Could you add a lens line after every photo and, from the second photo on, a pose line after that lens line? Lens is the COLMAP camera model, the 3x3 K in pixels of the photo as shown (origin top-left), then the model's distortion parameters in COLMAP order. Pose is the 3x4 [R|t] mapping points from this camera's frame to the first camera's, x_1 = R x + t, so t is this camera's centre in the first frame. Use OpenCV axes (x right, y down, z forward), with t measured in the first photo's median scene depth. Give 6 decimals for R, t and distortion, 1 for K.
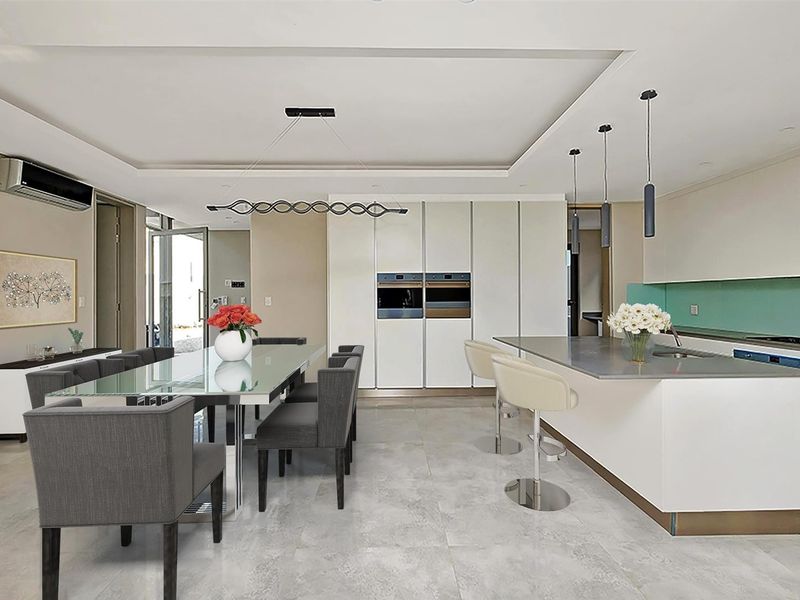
lens RADIAL K [[425.4, 0, 400.0], [0, 425.4, 300.0], [0, 0, 1]] dist [0.000425, 0.000048]
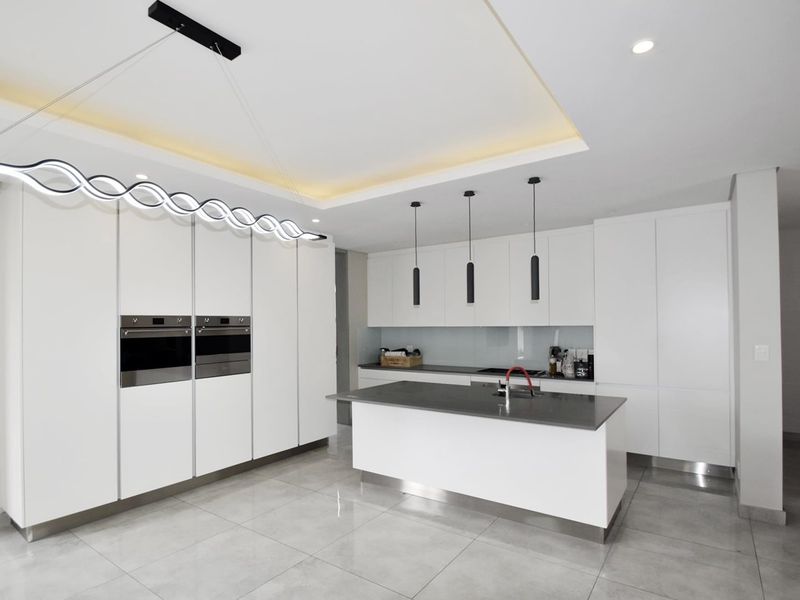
lens RADIAL K [[425.4, 0, 400.0], [0, 425.4, 300.0], [0, 0, 1]] dist [0.000425, 0.000048]
pose [[0.596735, 0.046346, 0.801099, -0.307097], [0.025174, 0.996758, -0.076418, -0.025902], [-0.802043, 0.065768, 0.593634, 0.302350]]
